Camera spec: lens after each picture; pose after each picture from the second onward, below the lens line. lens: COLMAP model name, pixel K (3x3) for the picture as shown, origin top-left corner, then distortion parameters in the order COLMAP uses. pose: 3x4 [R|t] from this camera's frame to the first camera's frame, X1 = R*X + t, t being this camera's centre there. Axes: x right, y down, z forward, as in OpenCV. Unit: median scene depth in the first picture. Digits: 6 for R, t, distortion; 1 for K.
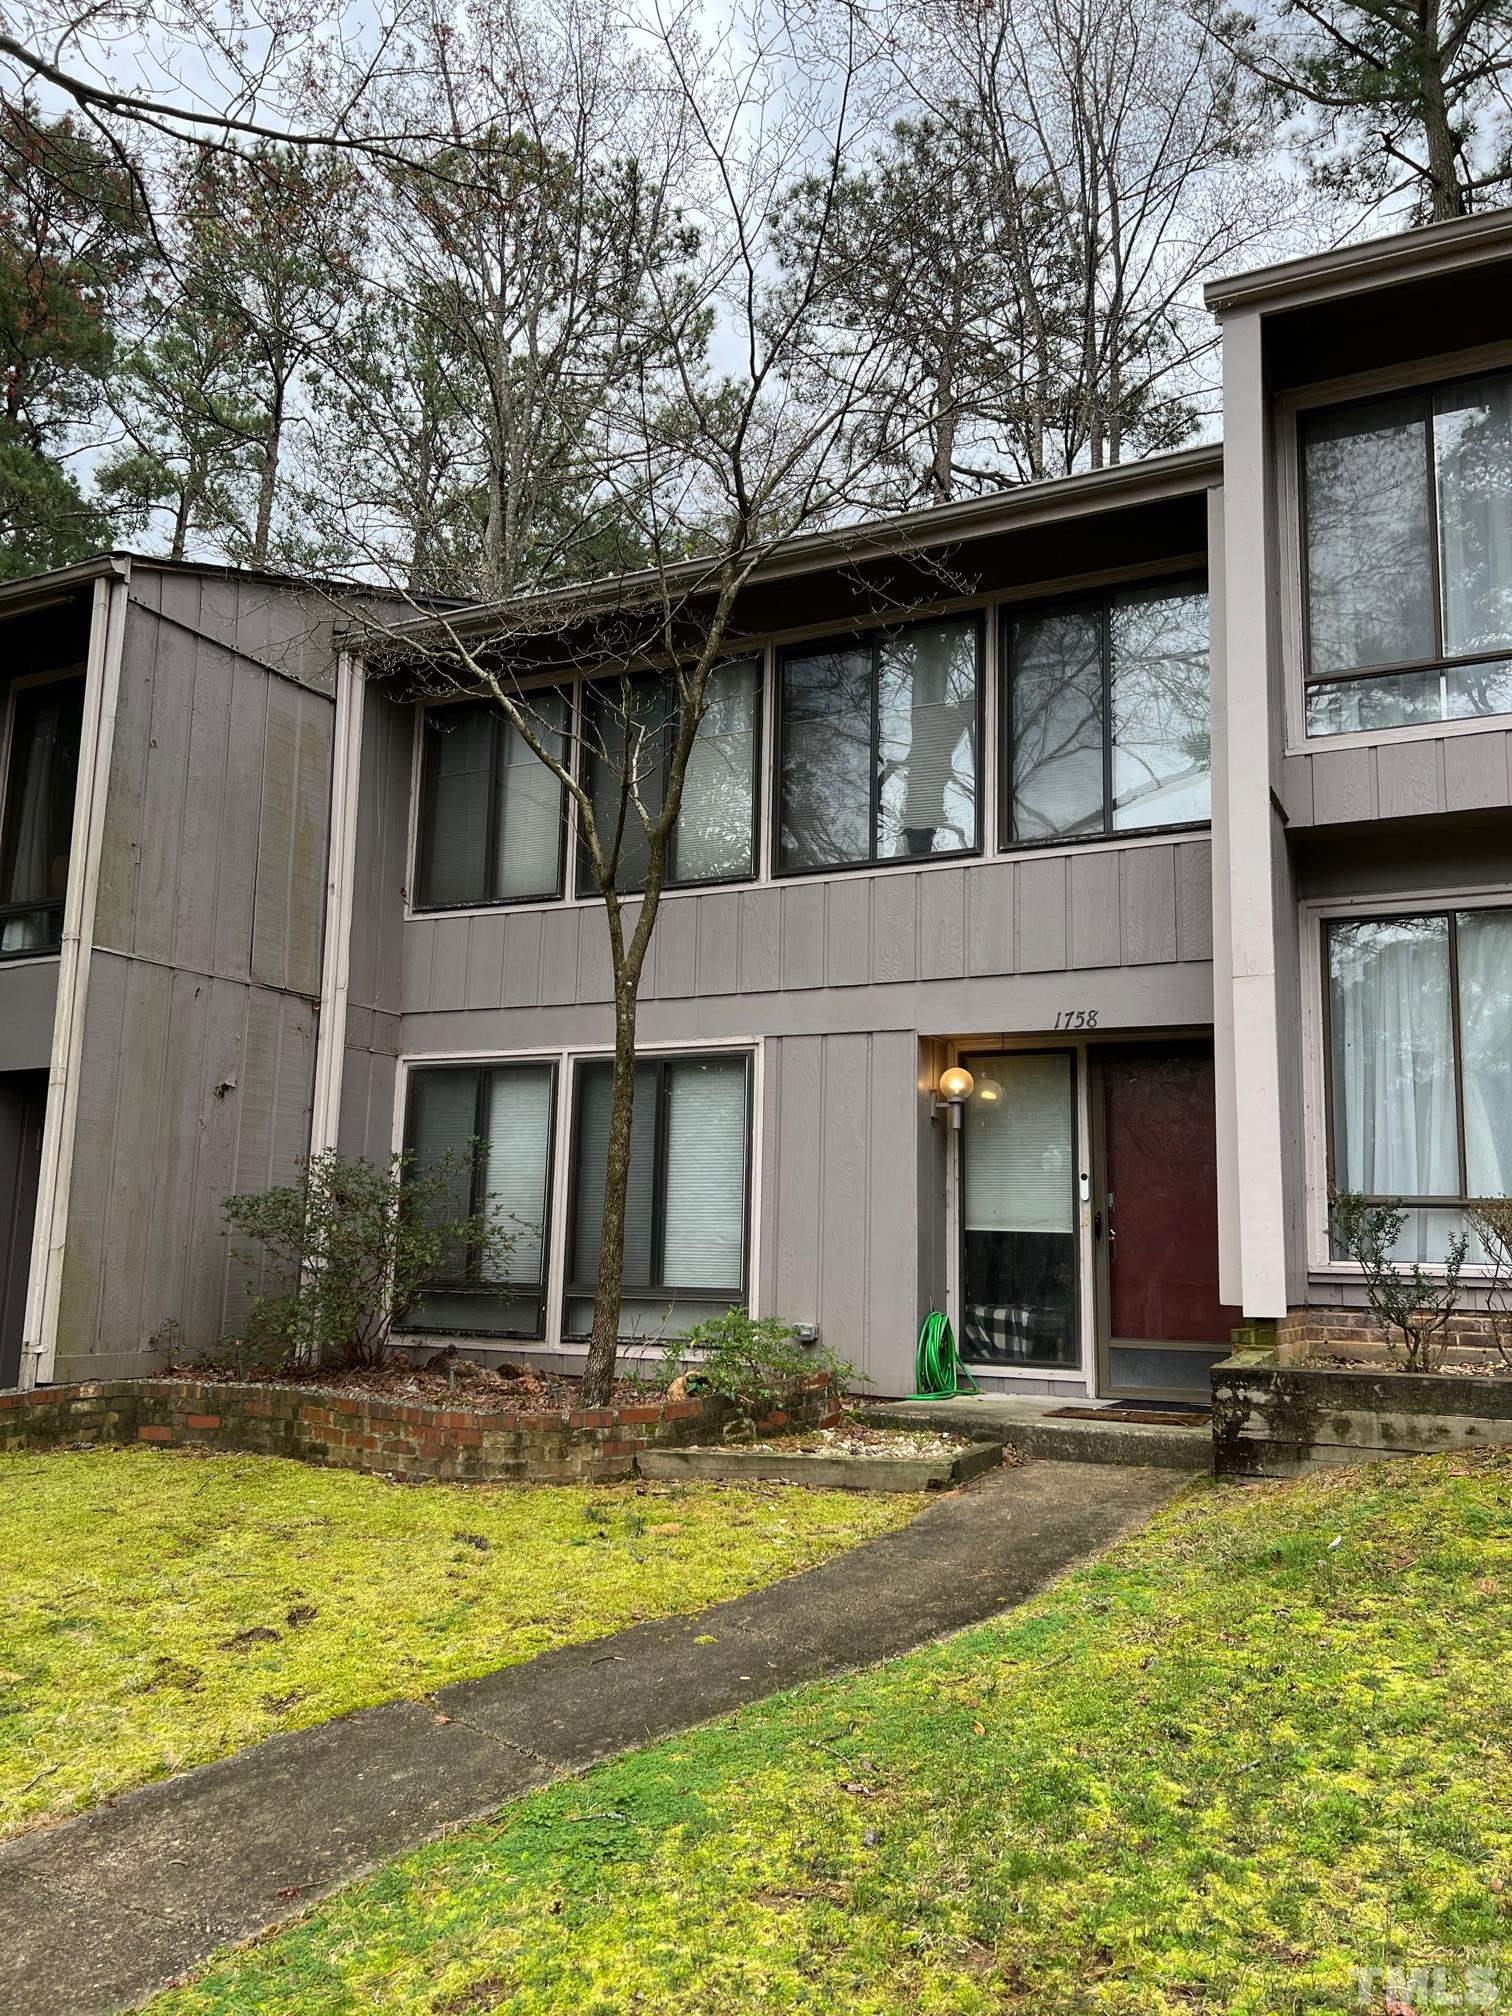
lens RADIAL K [[1540.2, 0, 726.2], [0, 1540.2, 1046.3], [0, 0, 1]] dist [0.049439, -0.055339]
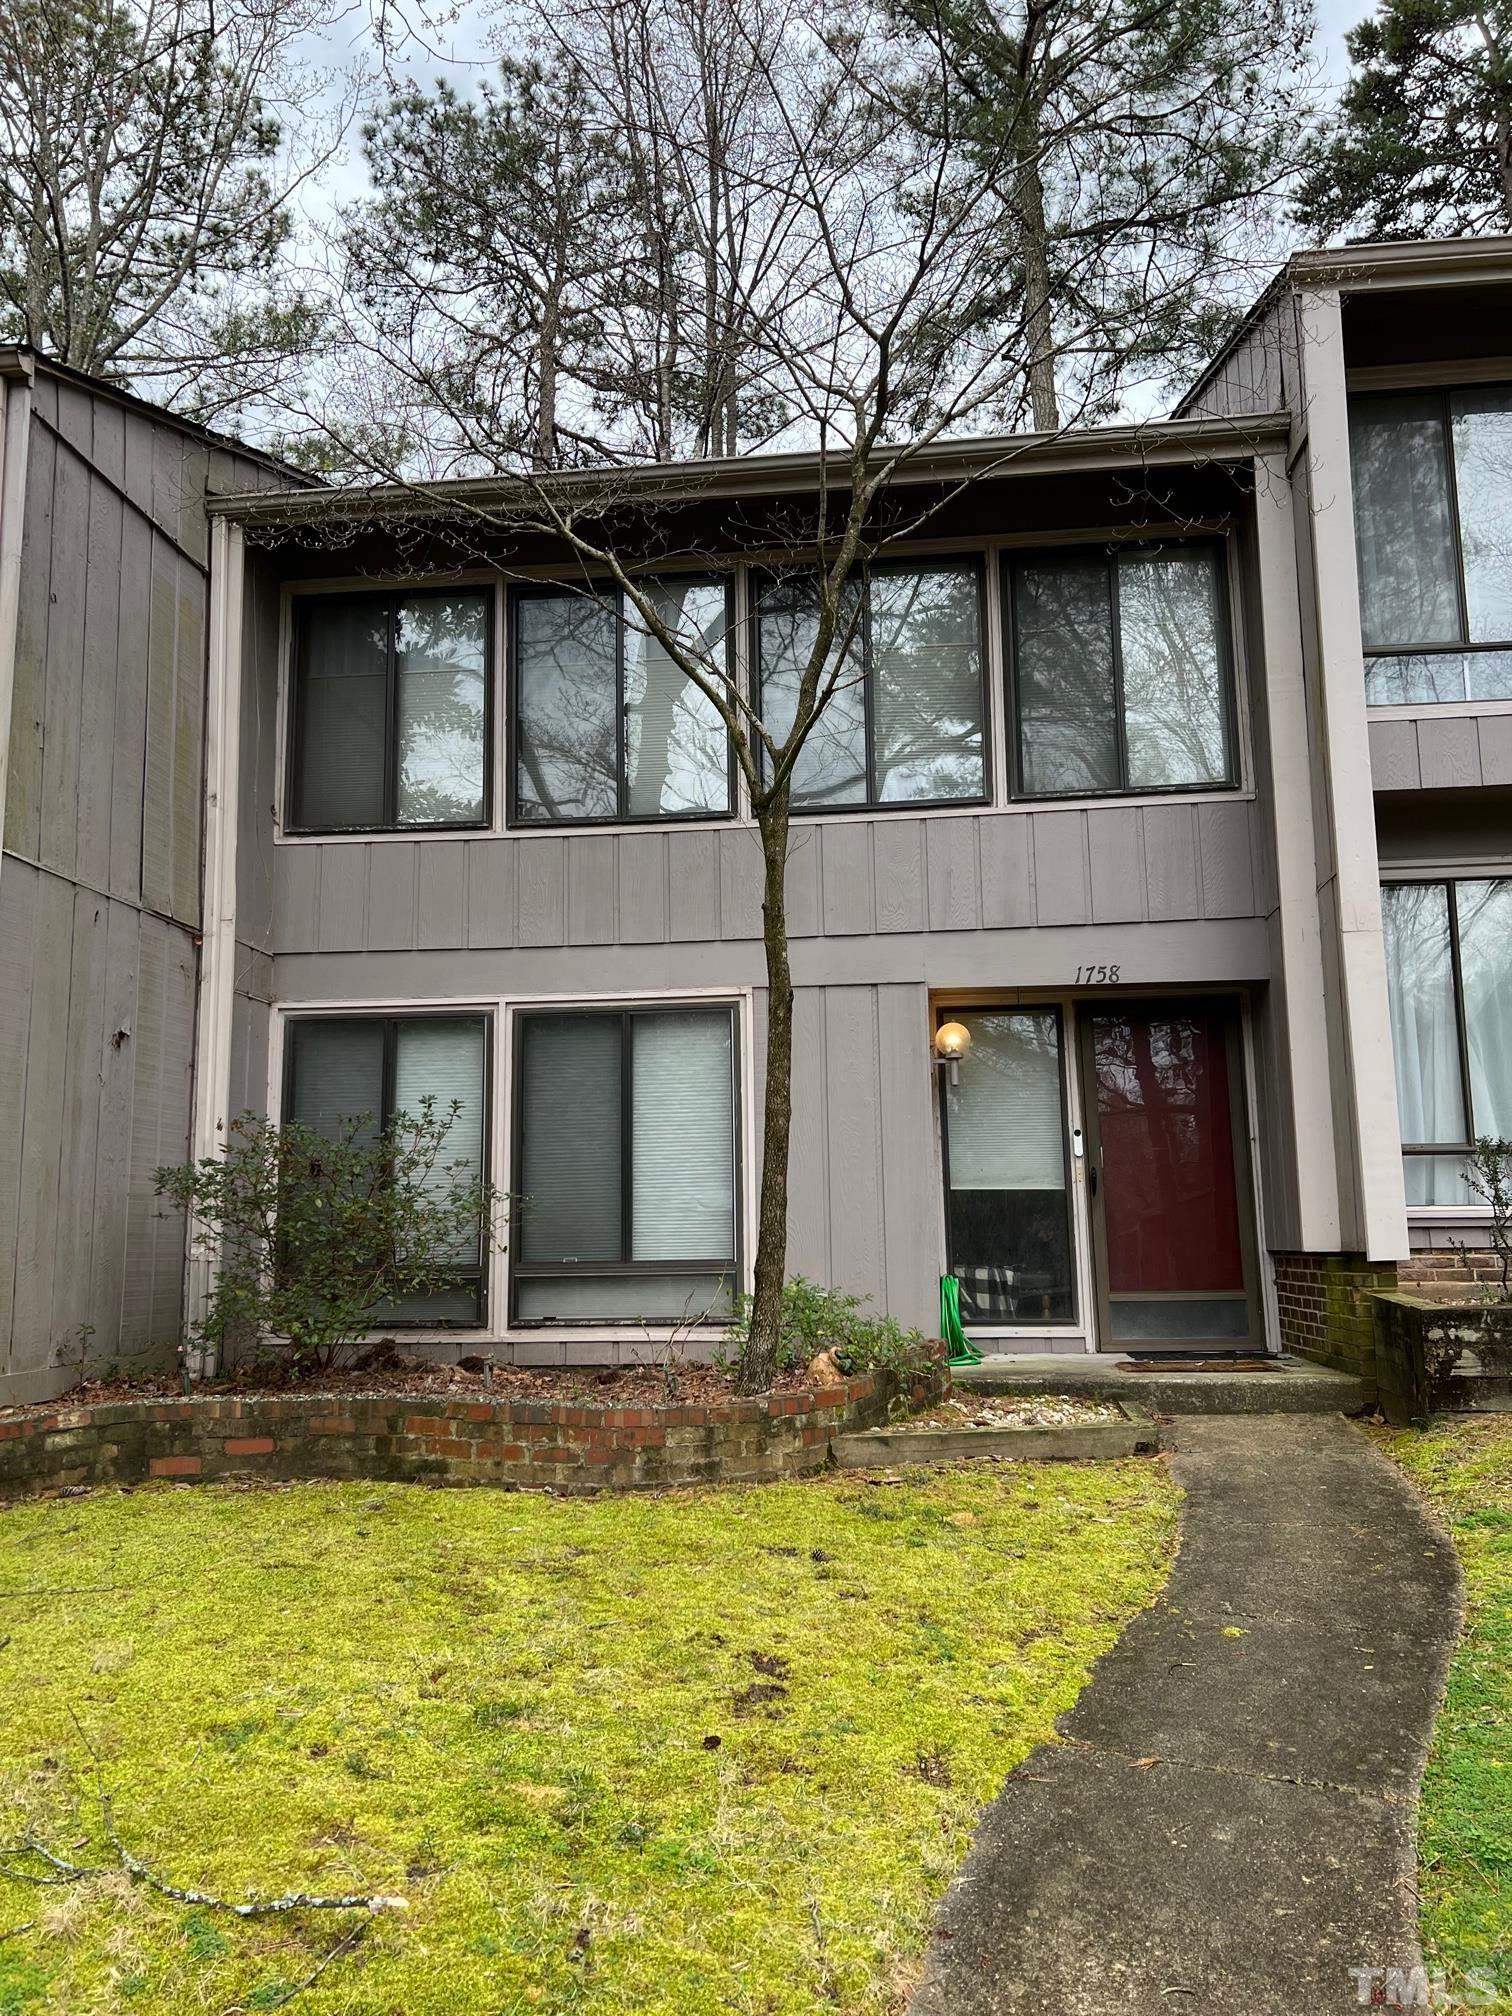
lens RADIAL K [[1540.2, 0, 721.8], [0, 1540.2, 1038.4], [0, 0, 1]] dist [0.049439, -0.055339]
pose [[0.937036, 0.010004, 0.349089, -0.335843], [-0.013278, 0.999887, 0.006989, 0.019556], [-0.348980, -0.011184, 0.937064, 0.144006]]
